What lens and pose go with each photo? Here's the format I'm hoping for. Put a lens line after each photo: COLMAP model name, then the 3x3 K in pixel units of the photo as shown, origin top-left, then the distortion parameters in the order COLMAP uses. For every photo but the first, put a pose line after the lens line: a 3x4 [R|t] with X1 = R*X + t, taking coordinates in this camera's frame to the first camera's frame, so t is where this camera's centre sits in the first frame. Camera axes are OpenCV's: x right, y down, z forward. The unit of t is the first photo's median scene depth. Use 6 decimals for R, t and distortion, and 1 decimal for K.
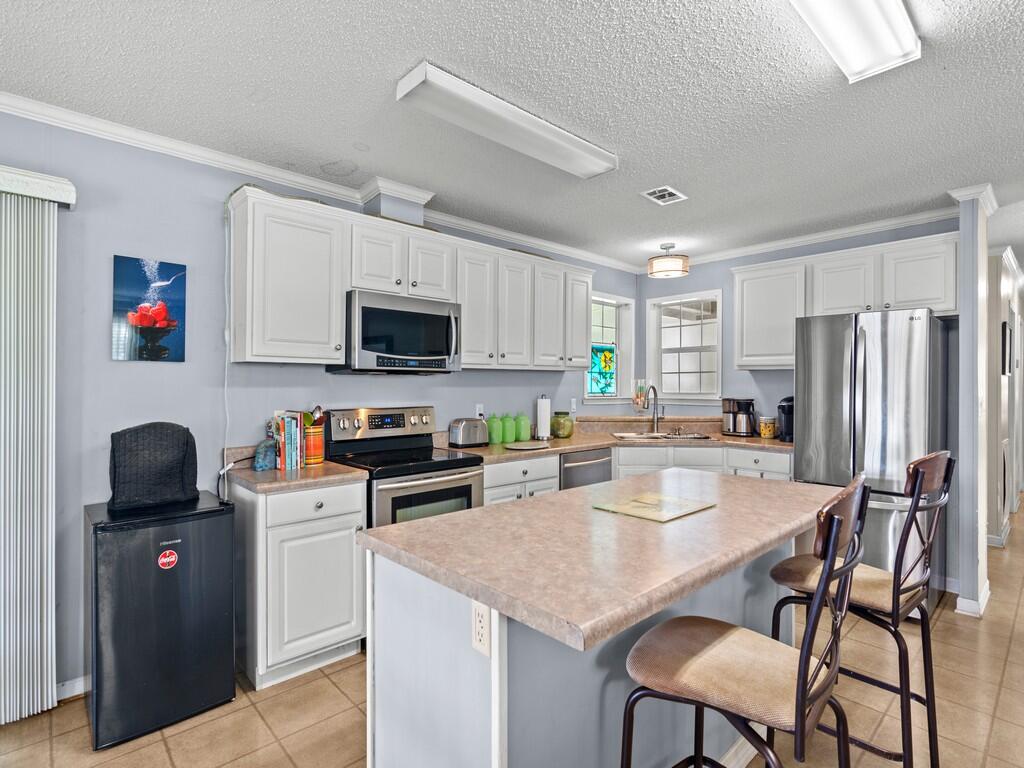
lens RADIAL K [[511.3, 0, 511.2], [0, 511.3, 383.2], [0, 0, 1]] dist [-0.001707, -0.000113]
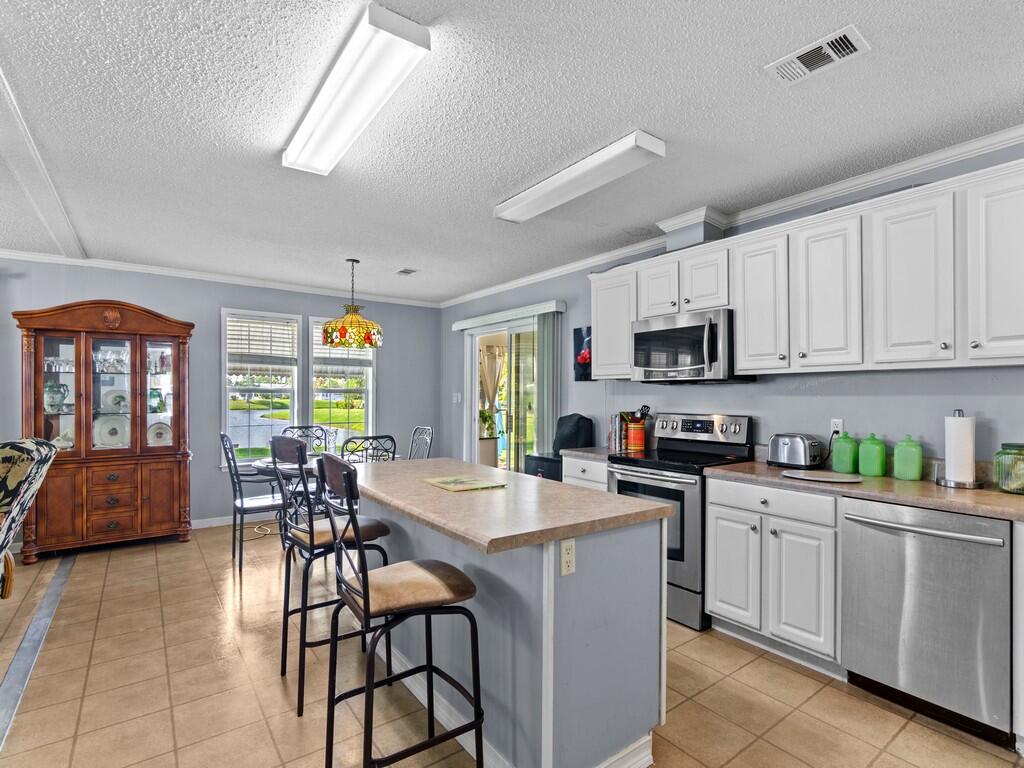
lens RADIAL K [[505.8, 0, 517.9], [0, 505.8, 392.1], [0, 0, 1]] dist [-0.002173, 0.000741]
pose [[-0.104070, -0.007479, -0.994542, 0.875931], [0.001730, 0.999969, -0.007701, 0.008551], [0.994568, -0.002522, -0.104054, 0.717959]]
